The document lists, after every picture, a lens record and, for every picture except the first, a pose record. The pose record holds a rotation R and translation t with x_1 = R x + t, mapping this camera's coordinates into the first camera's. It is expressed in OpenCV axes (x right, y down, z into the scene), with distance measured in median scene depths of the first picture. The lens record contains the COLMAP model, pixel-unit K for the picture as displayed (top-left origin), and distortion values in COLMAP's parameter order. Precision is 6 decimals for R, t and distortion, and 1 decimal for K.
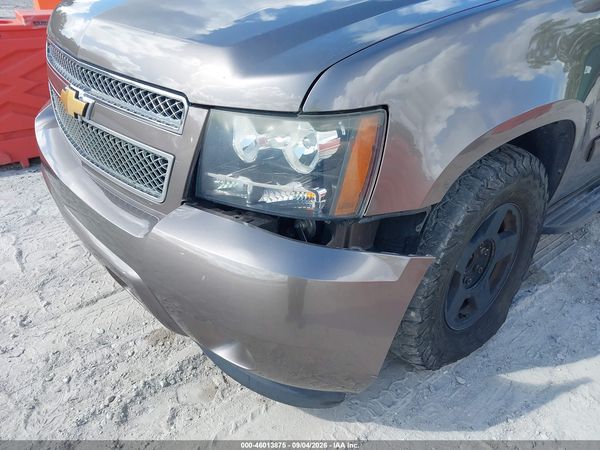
lens RADIAL K [[539.7, 0, 300.0], [0, 539.7, 225.0], [0, 0, 1]] dist [0.066957, -0.186909]
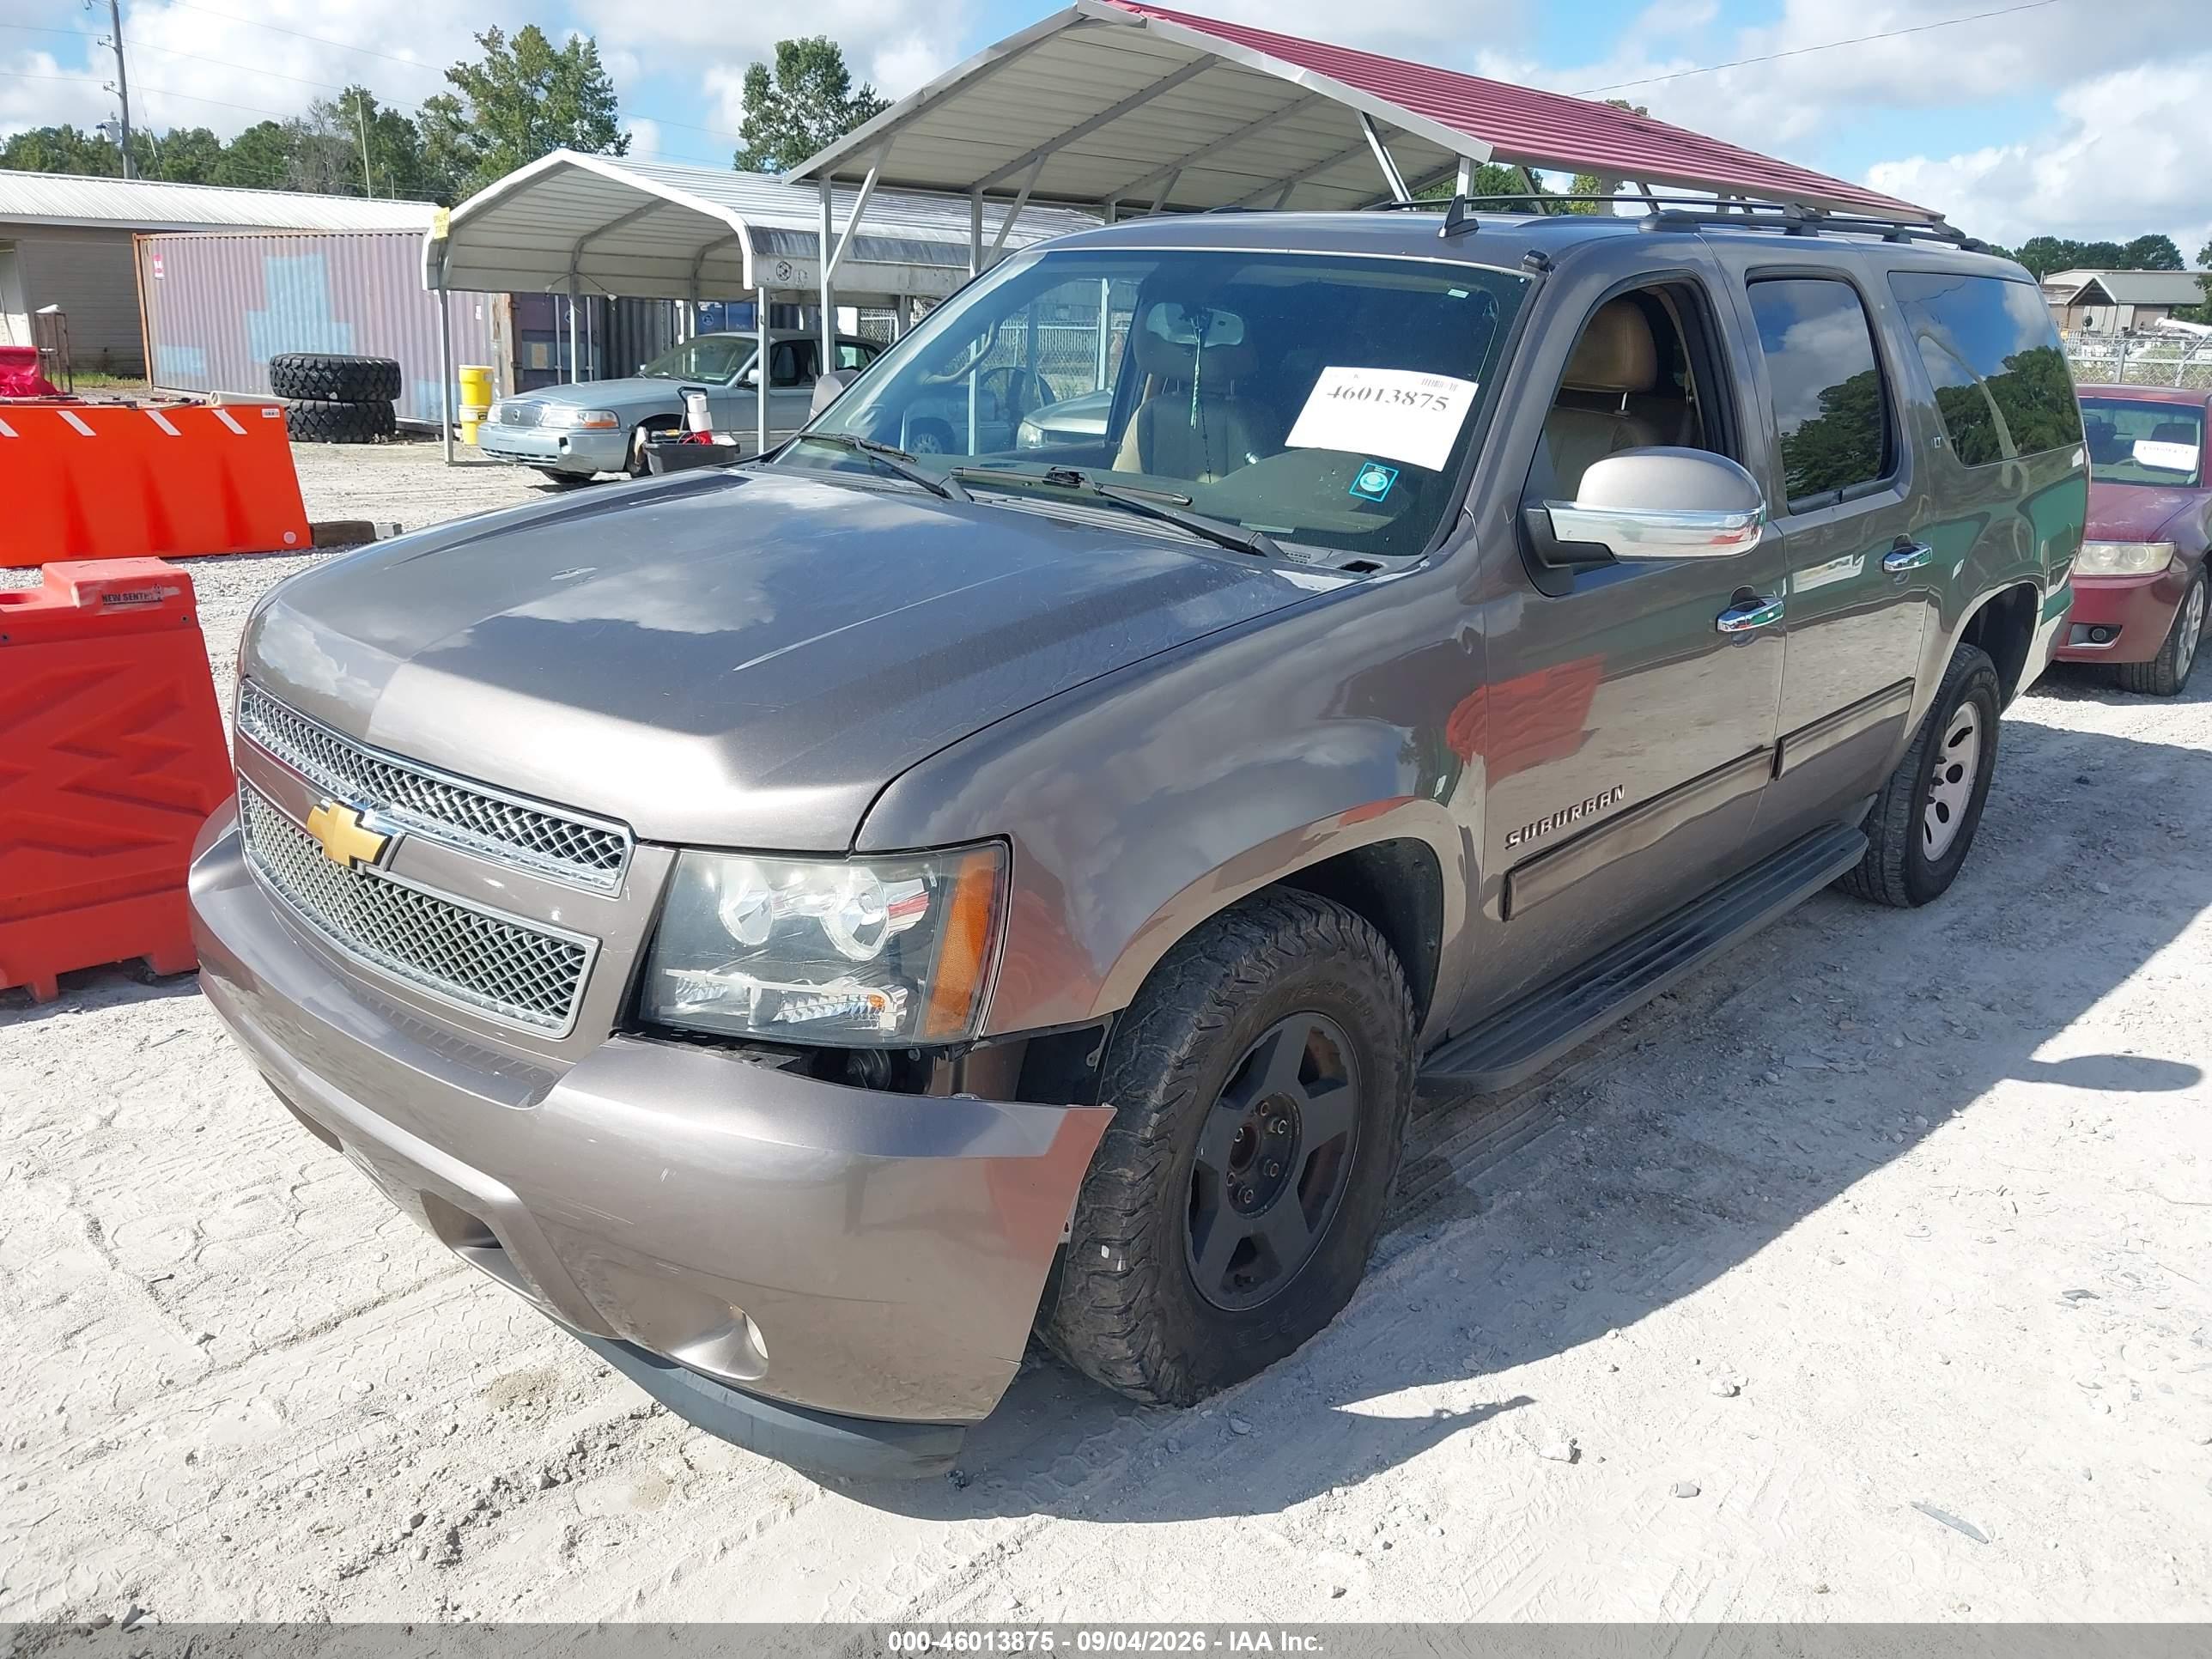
lens RADIAL K [[1829.2, 0, 1106.0], [0, 1829.2, 829.5], [0, 0, 1]] dist [0.175180, -0.181222]
pose [[0.991091, -0.031215, 0.129476, 0.010973], [0.054181, 0.982565, -0.177849, 0.084304], [-0.121667, 0.183280, 0.975503, -0.613368]]
